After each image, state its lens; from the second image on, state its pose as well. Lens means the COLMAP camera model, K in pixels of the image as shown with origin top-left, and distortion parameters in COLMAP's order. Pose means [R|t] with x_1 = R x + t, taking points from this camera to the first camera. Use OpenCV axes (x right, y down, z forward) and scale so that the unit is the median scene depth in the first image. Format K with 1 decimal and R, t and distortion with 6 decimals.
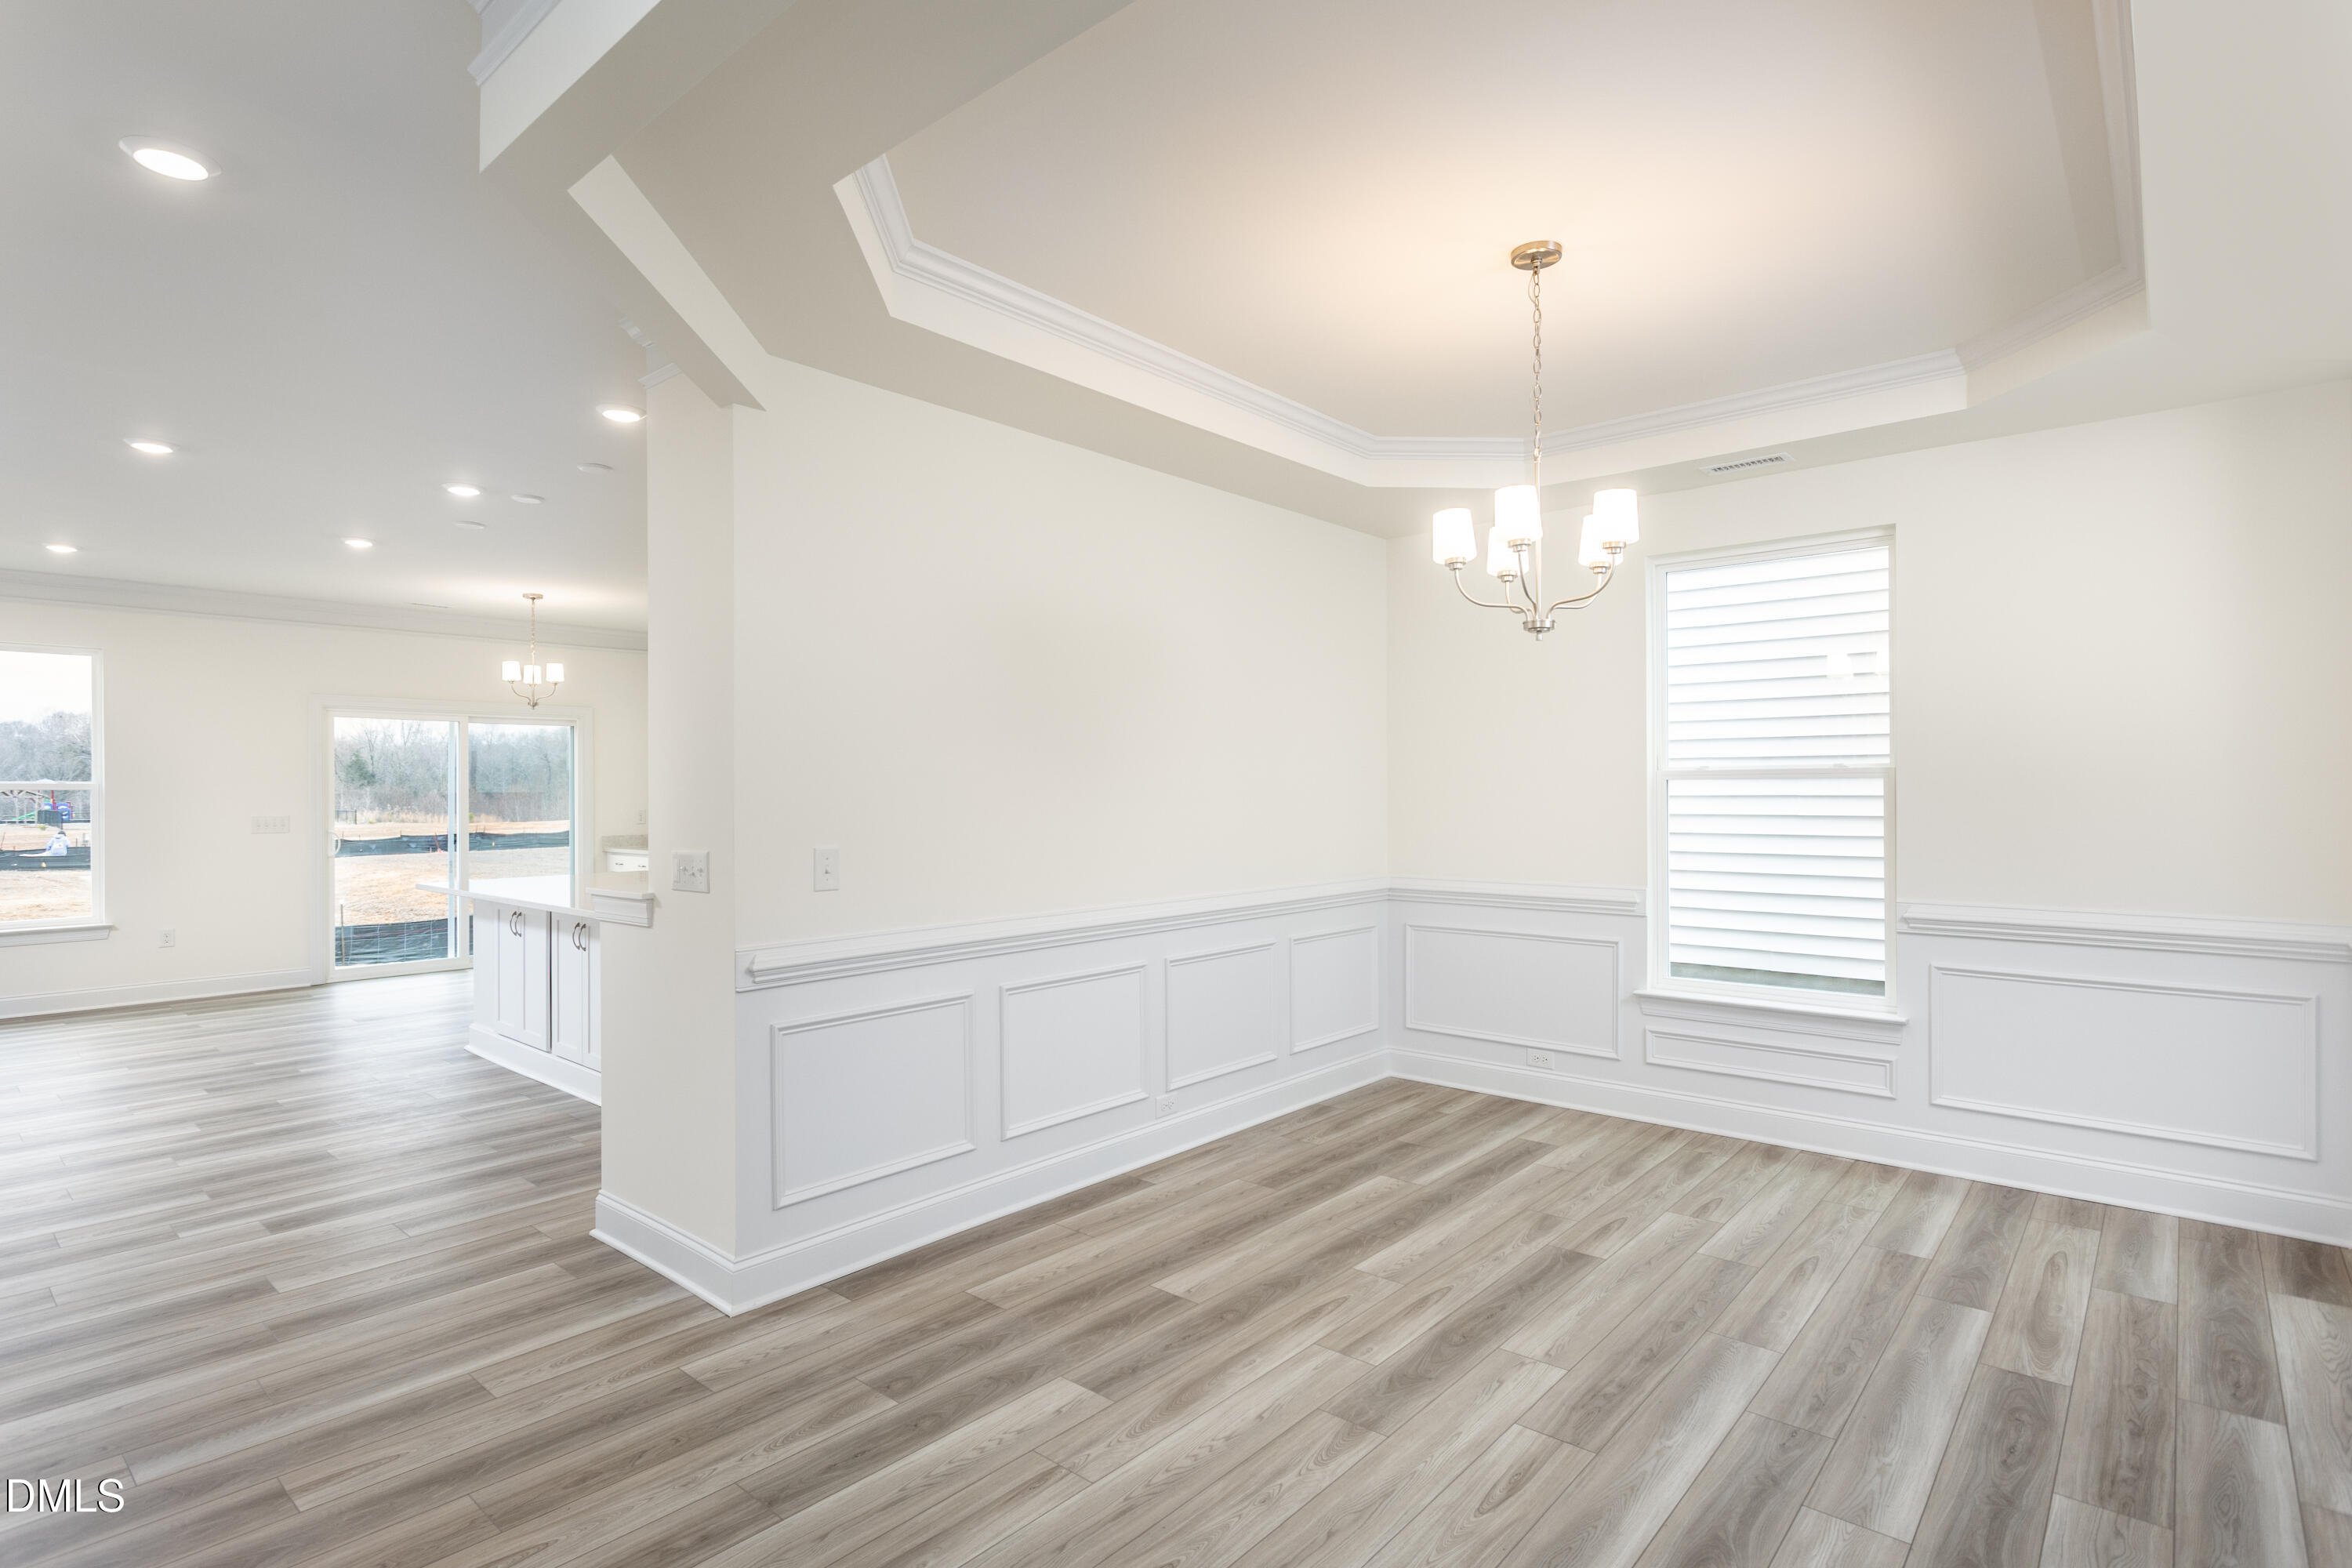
lens RADIAL K [[1178.0, 0, 1178.3], [0, 1178.0, 779.7], [0, 0, 1]] dist [-0.003758, -0.000901]
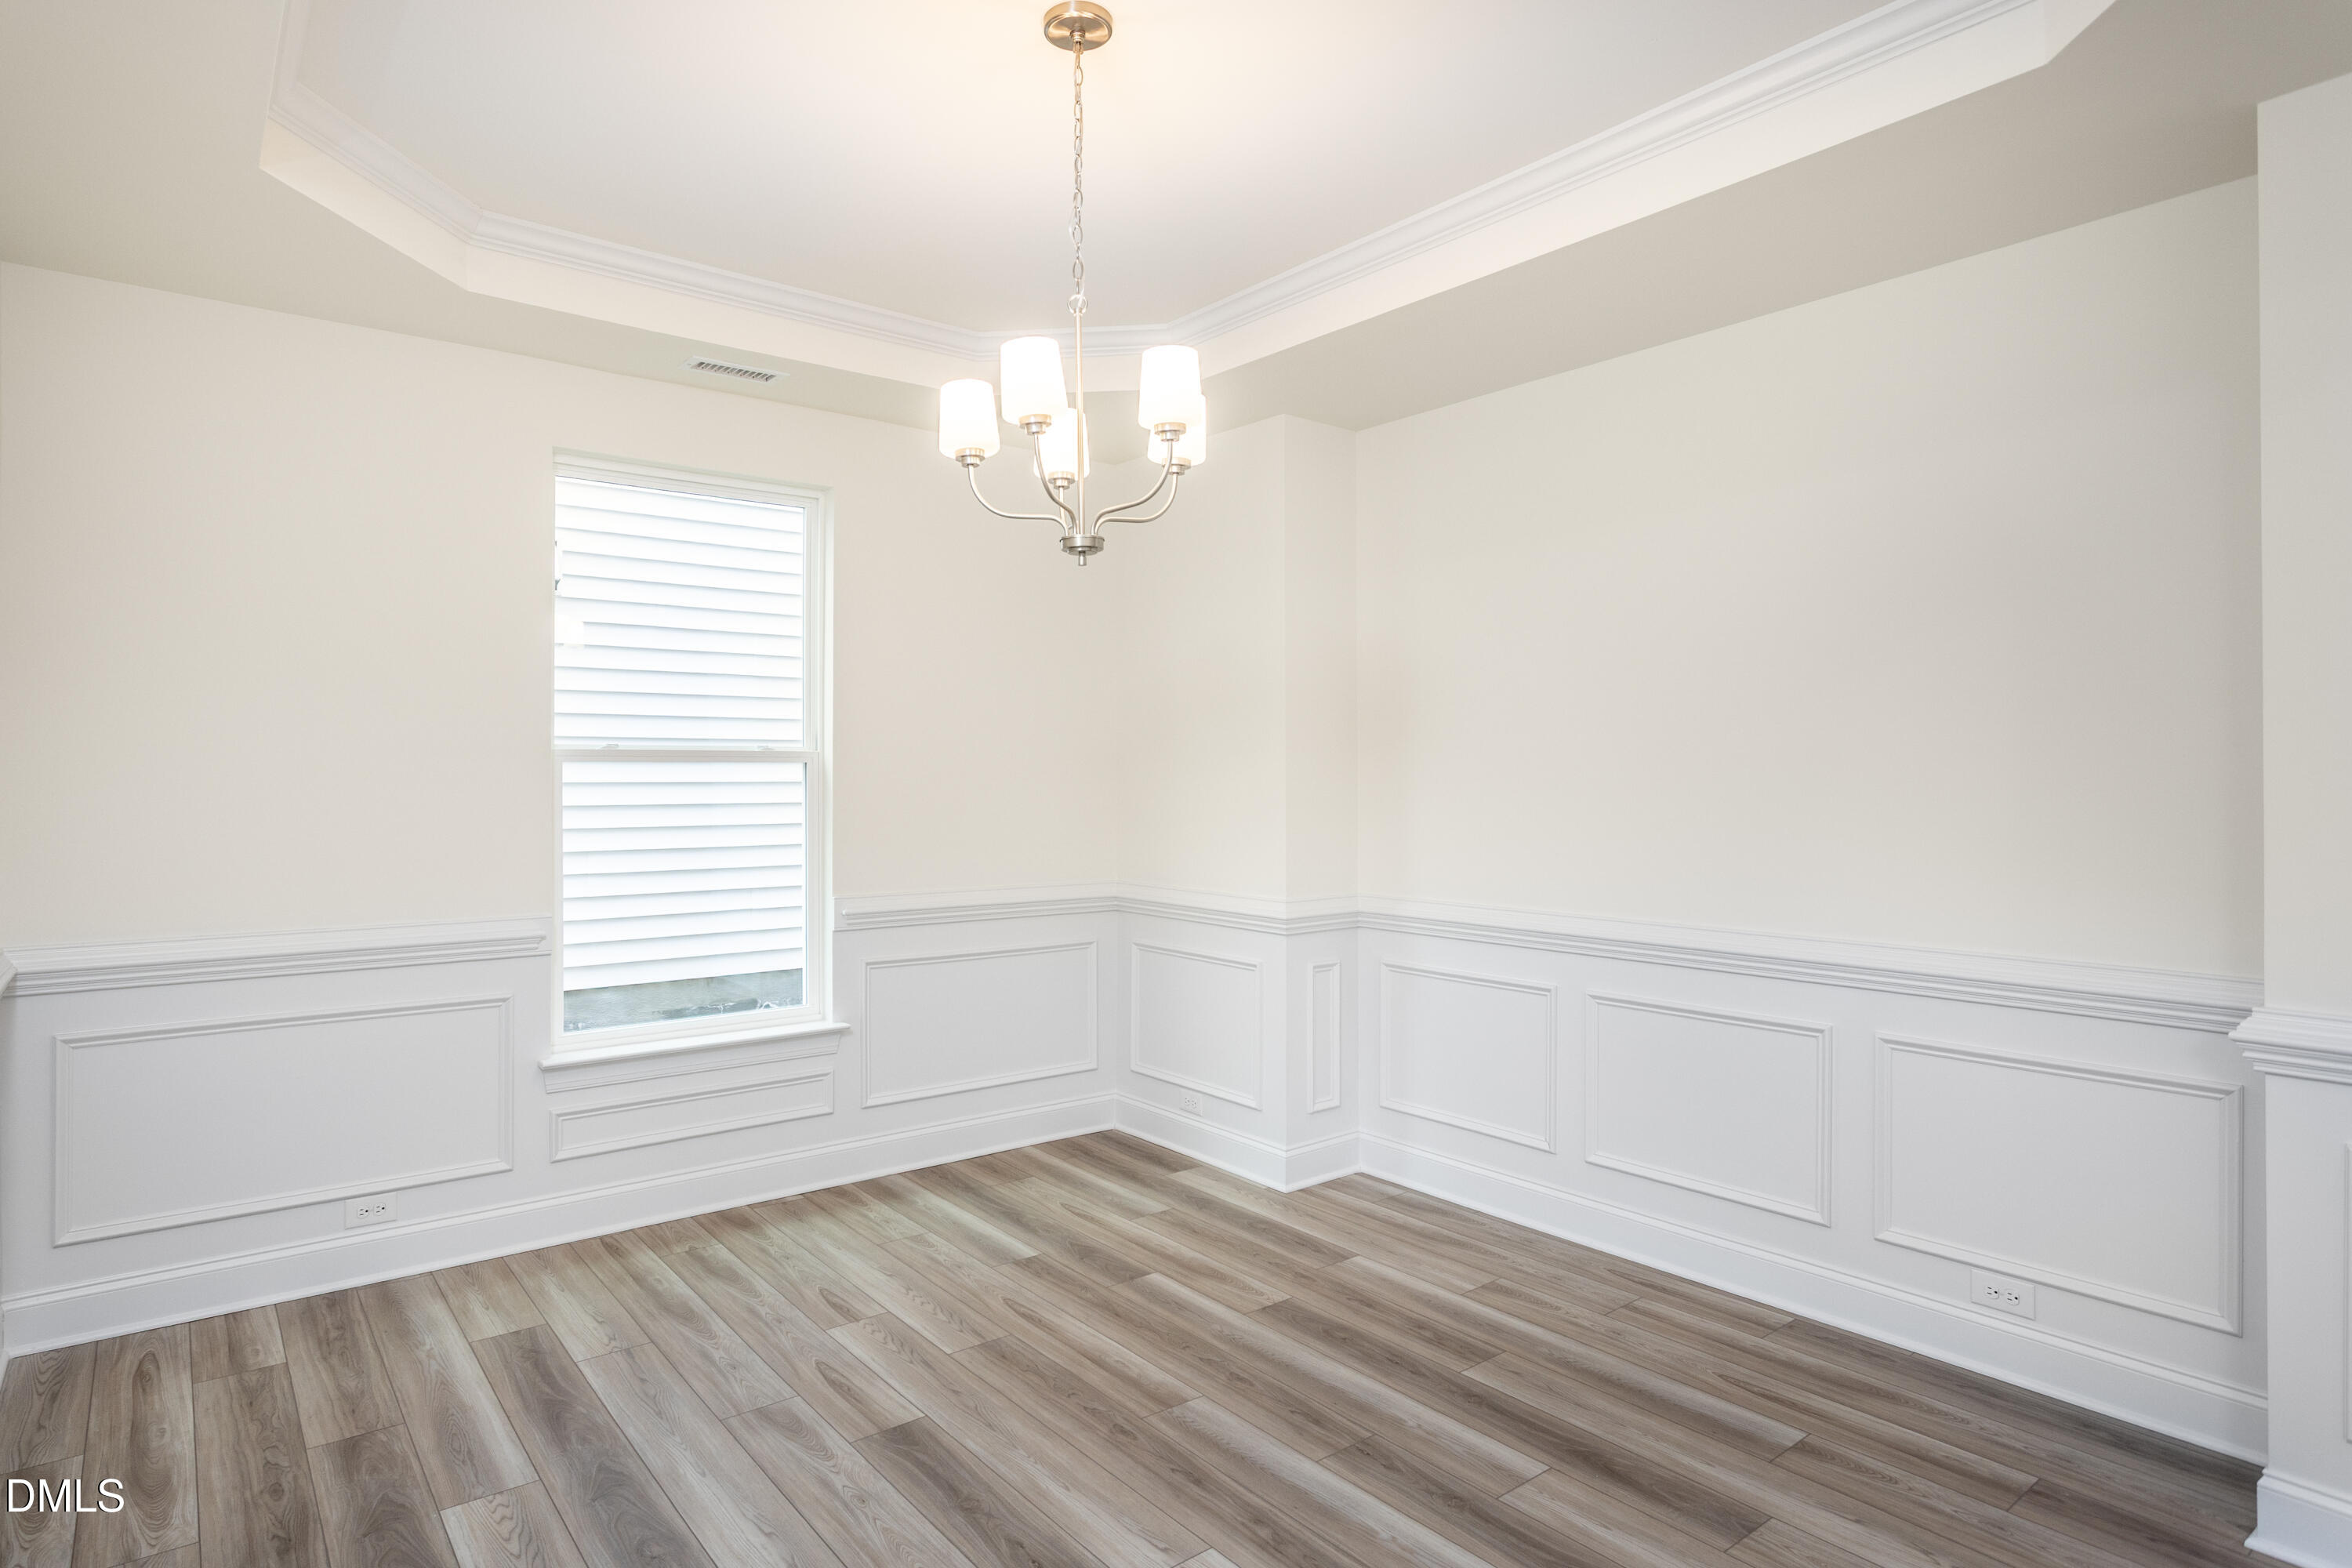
lens RADIAL K [[1291.6, 0, 1178.1], [0, 1291.6, 783.5], [0, 0, 1]] dist [-0.000683, -0.000163]
pose [[0.199402, -0.001205, 0.979917, -0.317378], [-0.011368, 0.999929, 0.003543, 0.023496], [-0.979852, -0.011846, 0.199374, 0.620417]]
